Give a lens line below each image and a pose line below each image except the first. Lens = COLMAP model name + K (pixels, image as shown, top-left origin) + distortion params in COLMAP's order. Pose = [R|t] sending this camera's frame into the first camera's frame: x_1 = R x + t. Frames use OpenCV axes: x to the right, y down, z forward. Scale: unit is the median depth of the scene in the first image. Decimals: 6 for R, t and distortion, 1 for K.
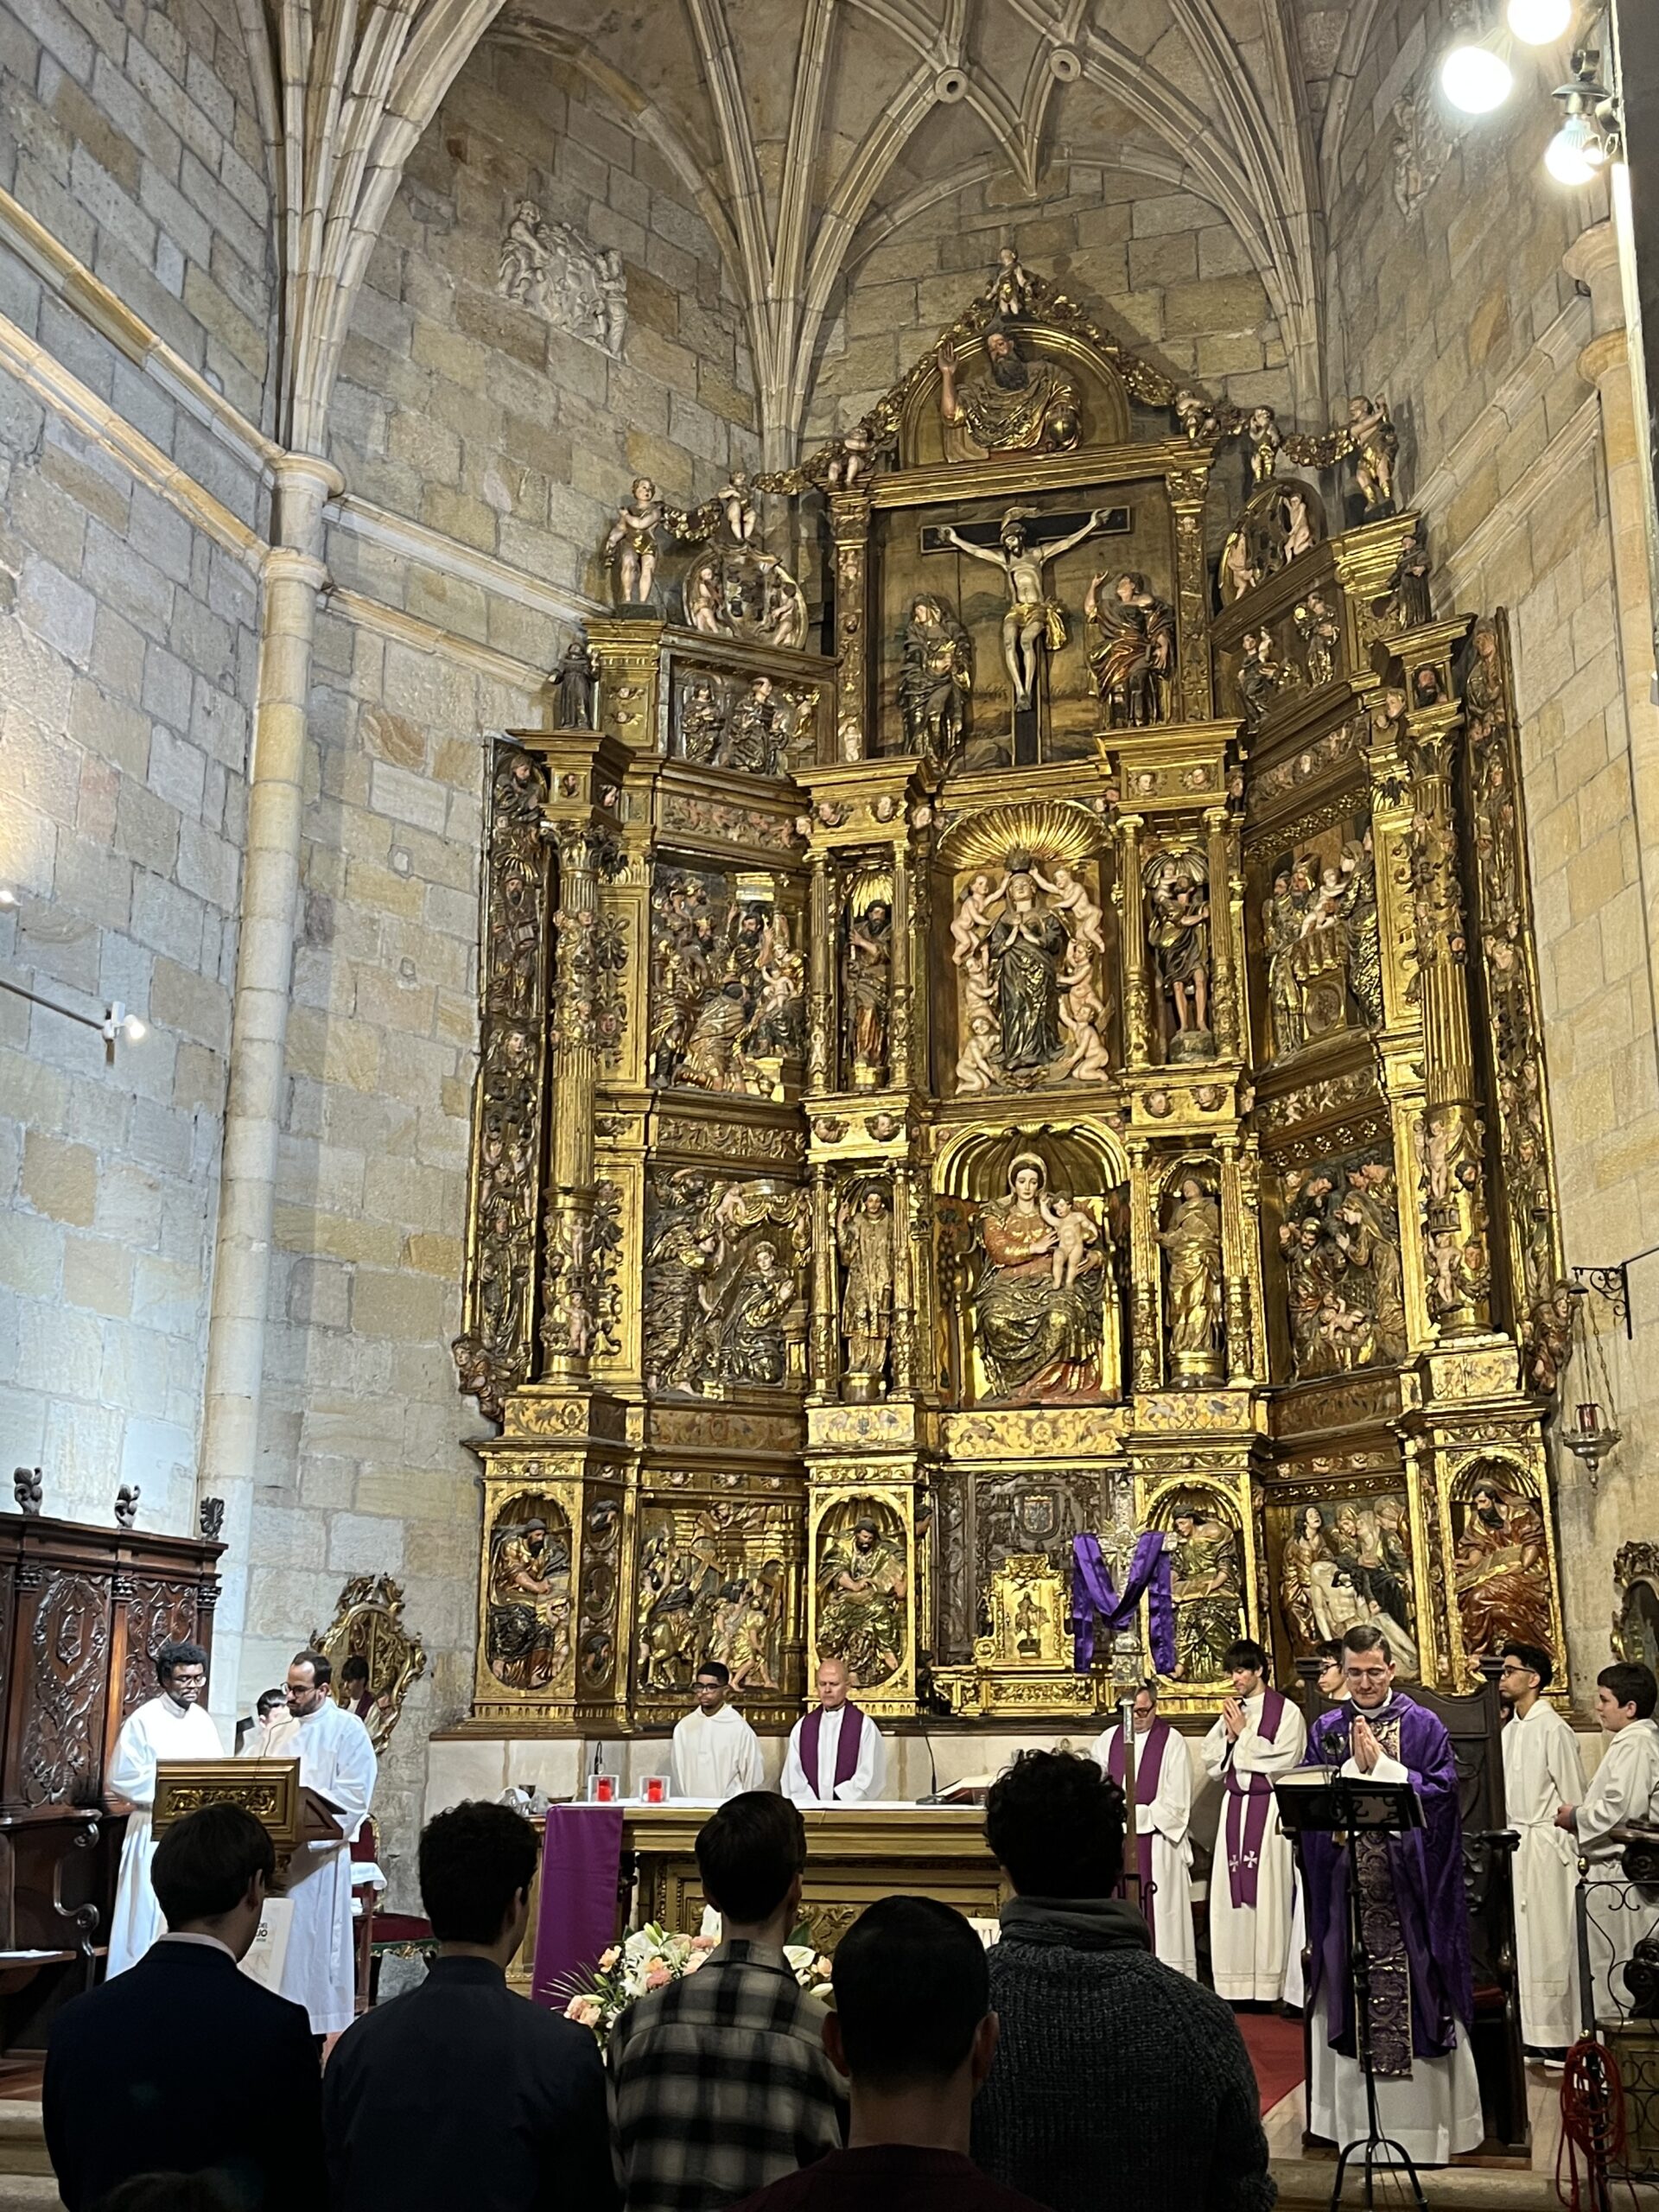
lens RADIAL K [[2393.8, 0, 836.5], [0, 2393.8, 1129.6], [0, 0, 1]] dist [0.033118, 0.000000]
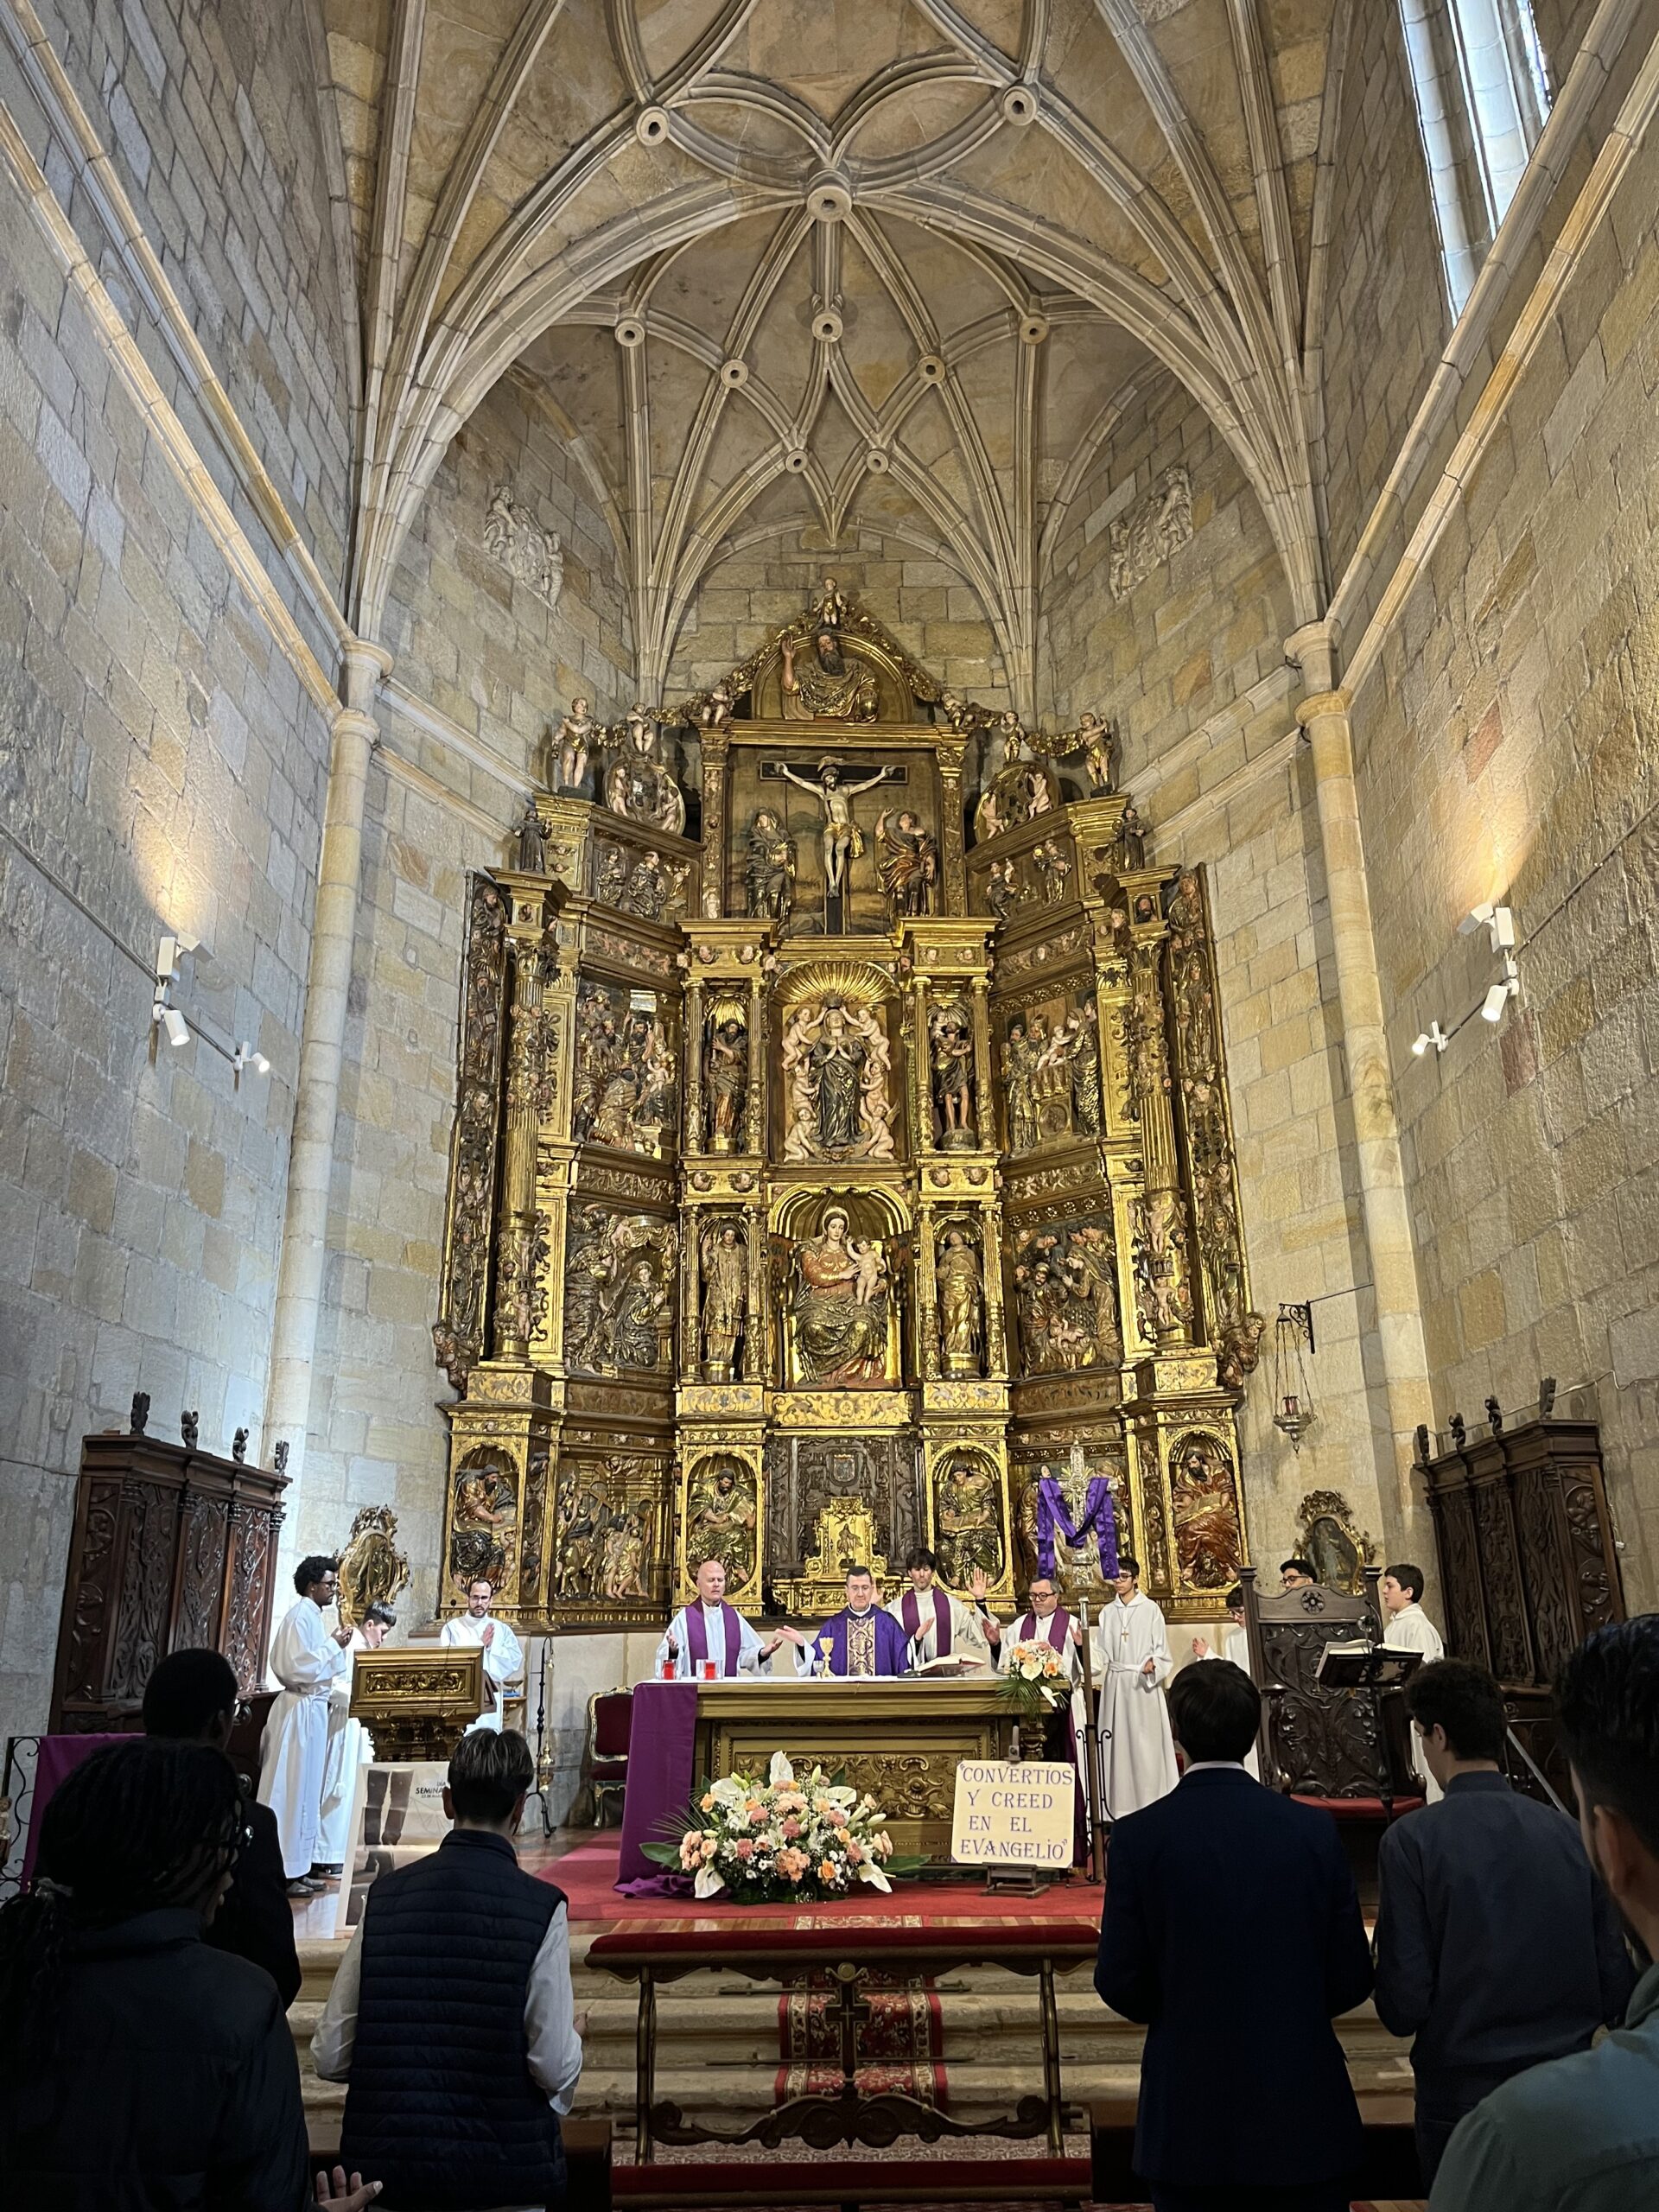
lens RADIAL K [[1682.6, 0, 836.5], [0, 1682.6, 1099.8], [0, 0, 1]] dist [0.056099, -0.064047]
pose [[0.958277, 0.077591, 0.275110, -0.205722], [-0.059865, 0.995587, -0.072266, 0.019149], [-0.279503, 0.052781, 0.958693, 0.053061]]
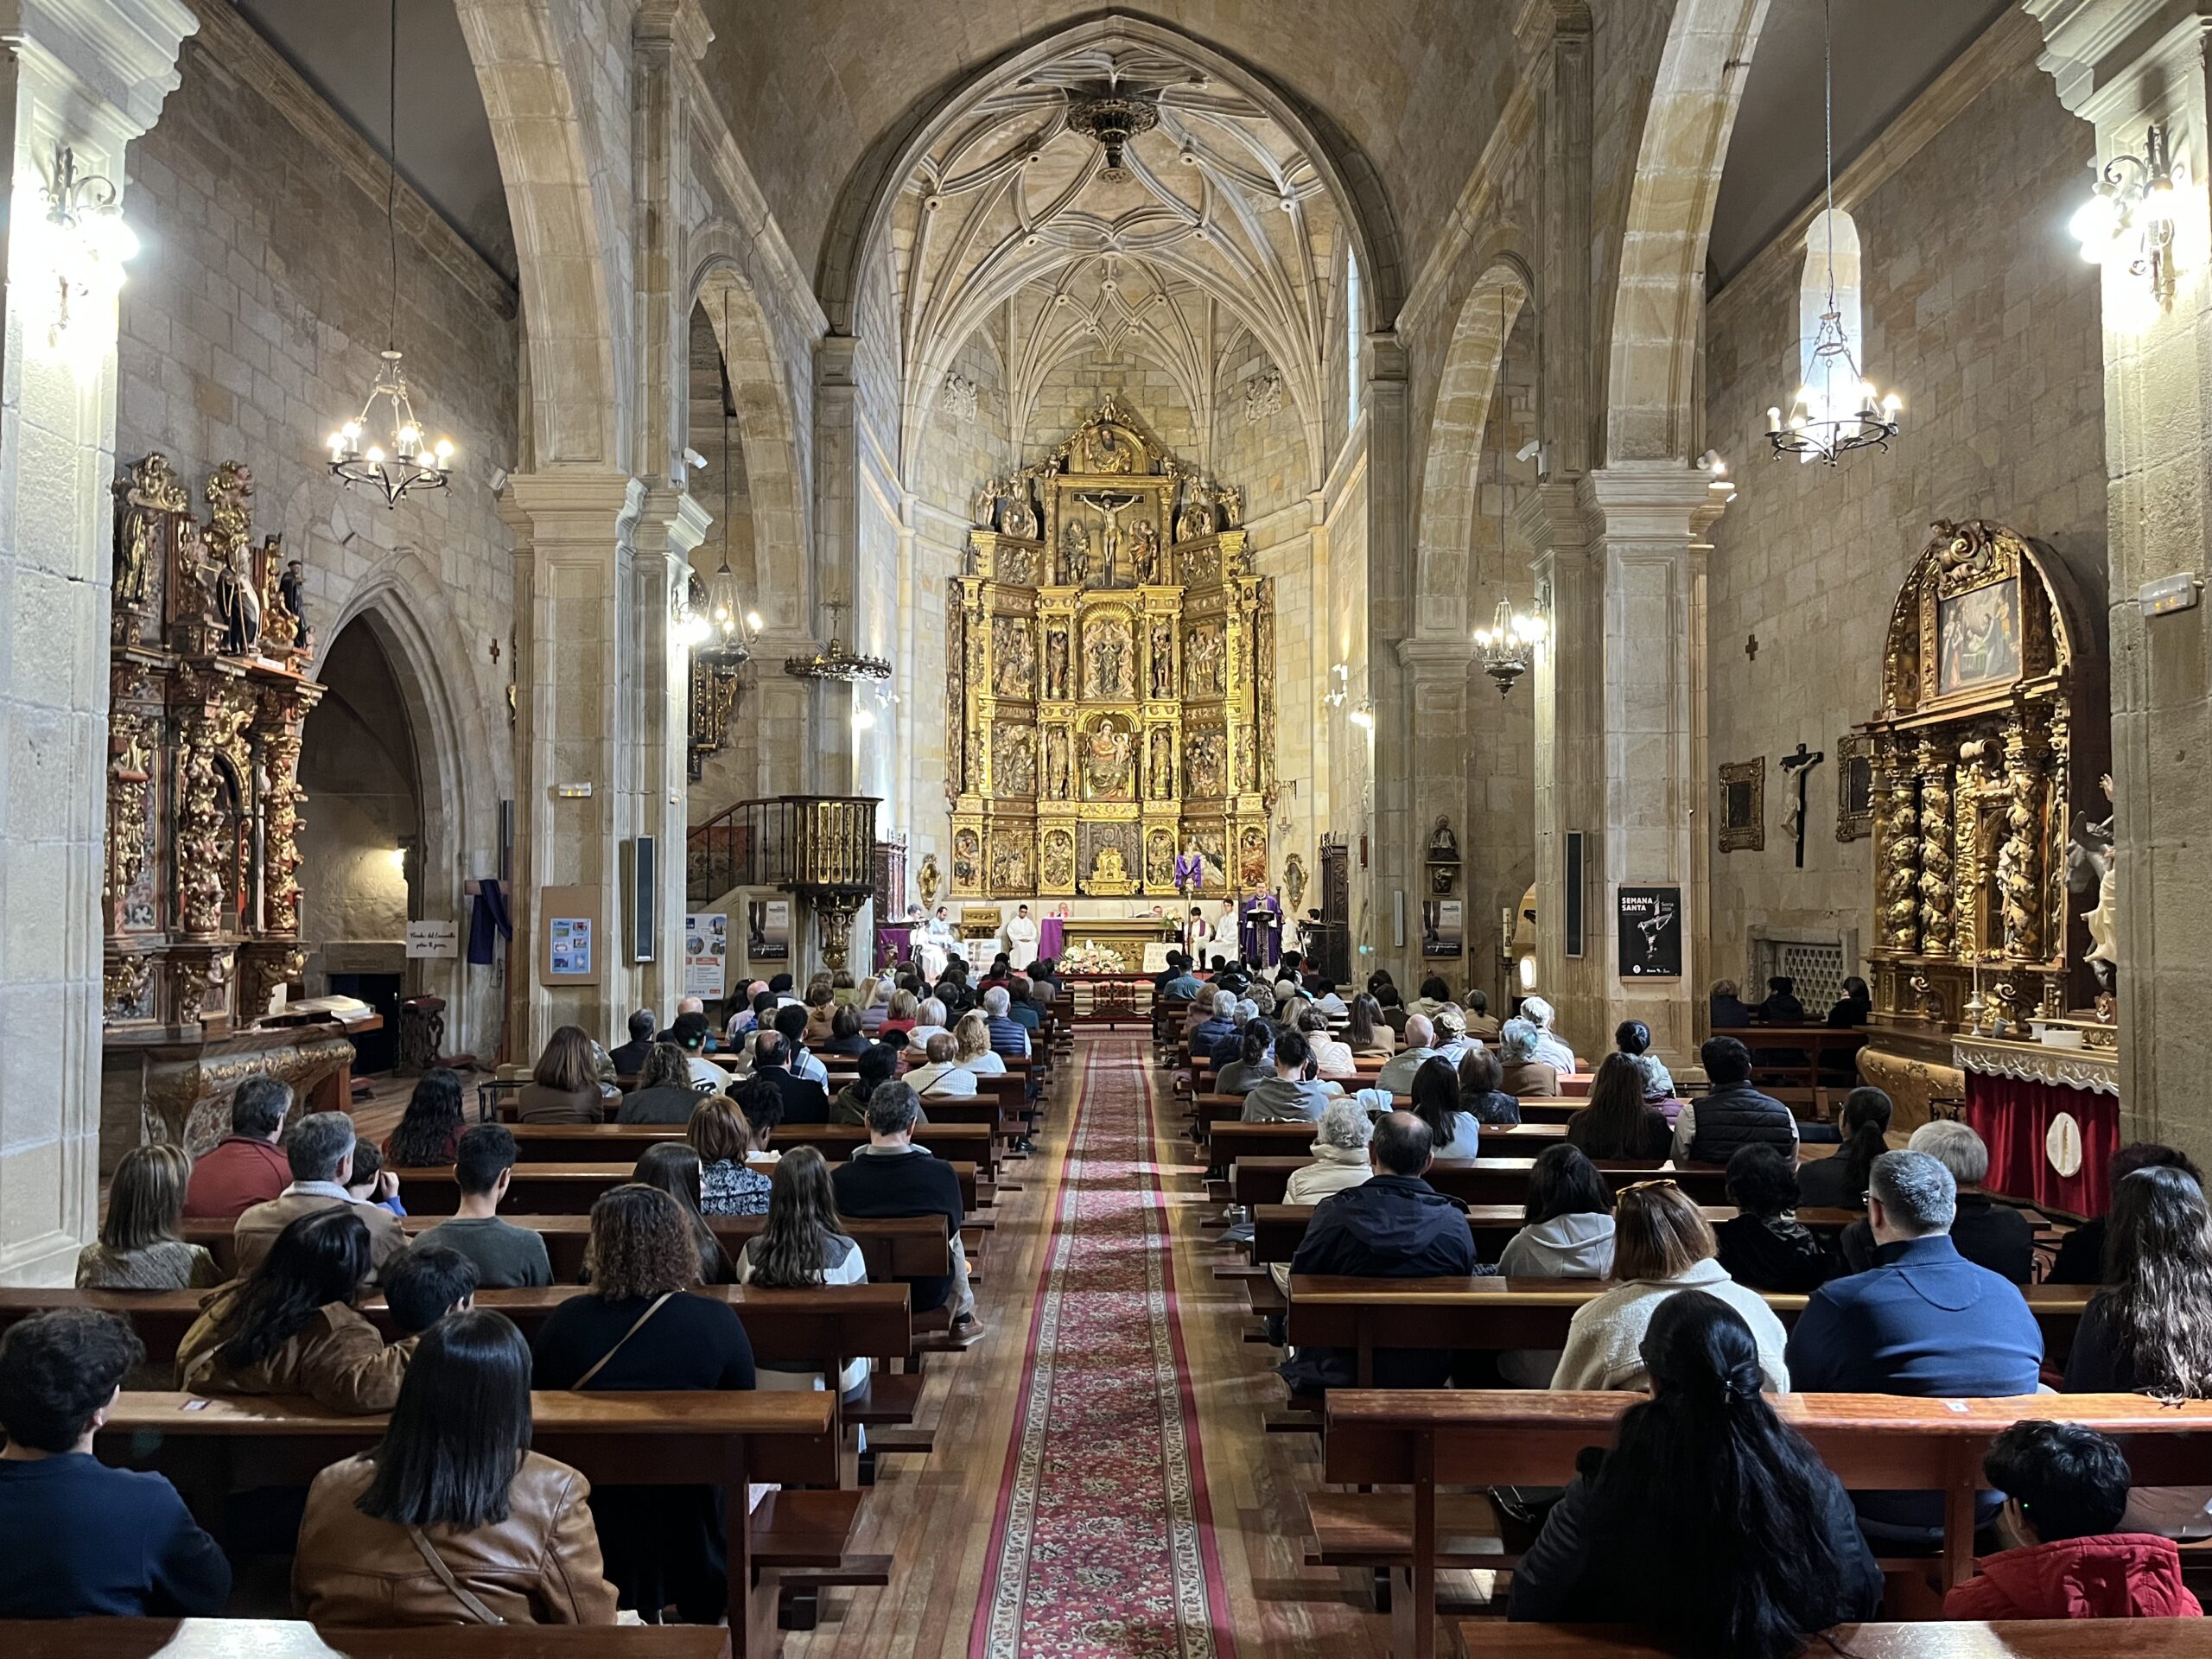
lens RADIAL K [[1682.6, 0, 1113.8], [0, 1682.6, 843.4], [0, 0, 1]] dist [0.056099, -0.064047]
pose [[0.953711, 0.010428, 0.300542, -0.595997], [-0.075348, 0.975806, 0.205246, -0.297000], [-0.291131, -0.218391, 0.931423, -1.129848]]
